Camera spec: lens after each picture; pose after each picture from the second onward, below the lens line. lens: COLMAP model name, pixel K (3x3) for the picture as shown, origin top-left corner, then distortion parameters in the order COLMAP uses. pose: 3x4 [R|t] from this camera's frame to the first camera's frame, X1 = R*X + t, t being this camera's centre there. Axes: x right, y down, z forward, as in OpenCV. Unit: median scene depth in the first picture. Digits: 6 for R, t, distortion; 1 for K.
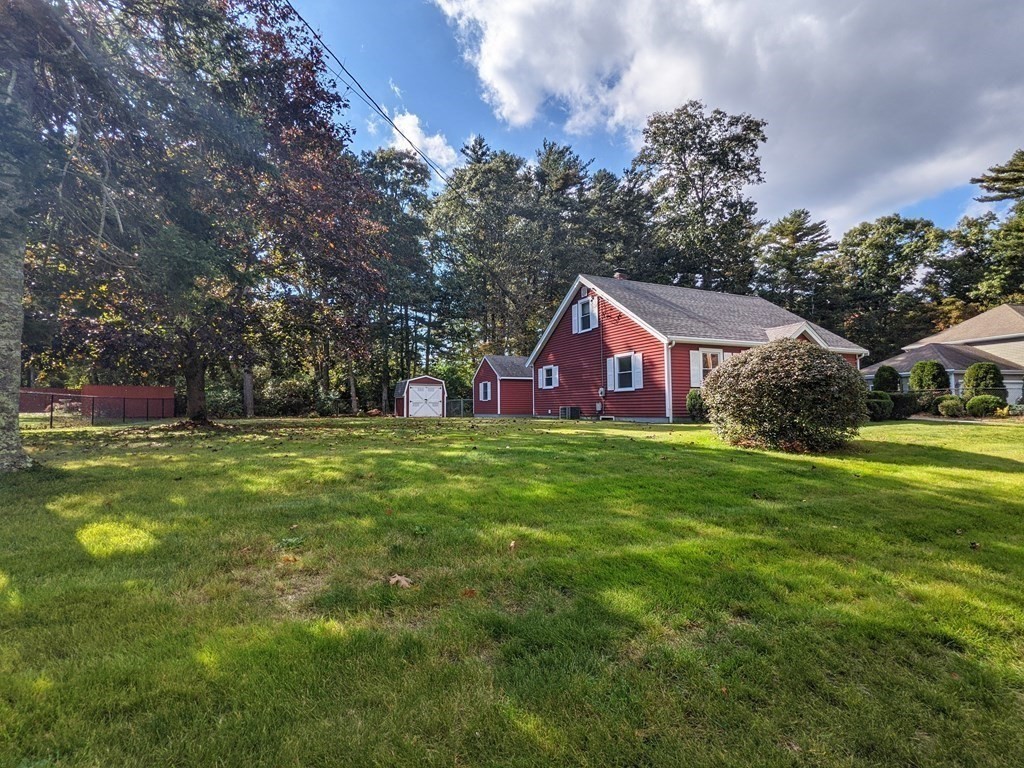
lens RADIAL K [[495.6, 0, 509.1], [0, 495.6, 386.6], [0, 0, 1]] dist [0.002348, 0.001579]
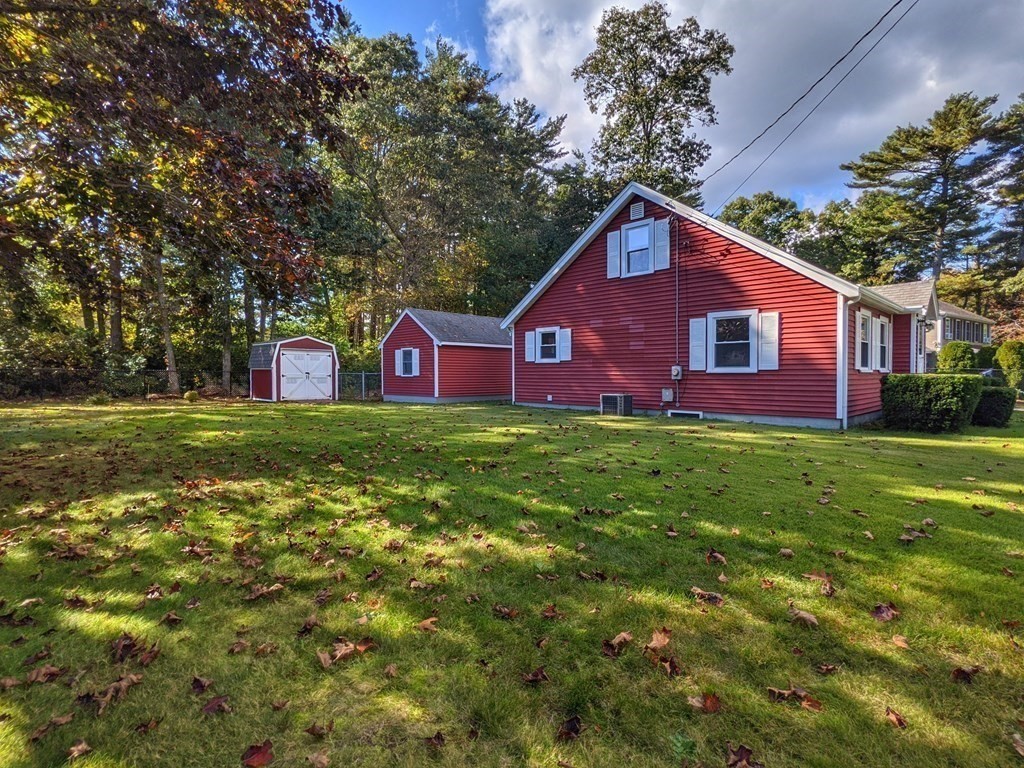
lens RADIAL K [[515.1, 0, 510.9], [0, 515.1, 383.3], [0, 0, 1]] dist [-0.003455, -0.000589]
pose [[0.944869, 0.001780, 0.327442, -0.142501], [-0.021921, 0.998086, 0.057831, -0.005367], [-0.326713, -0.061820, 0.943100, 0.288140]]
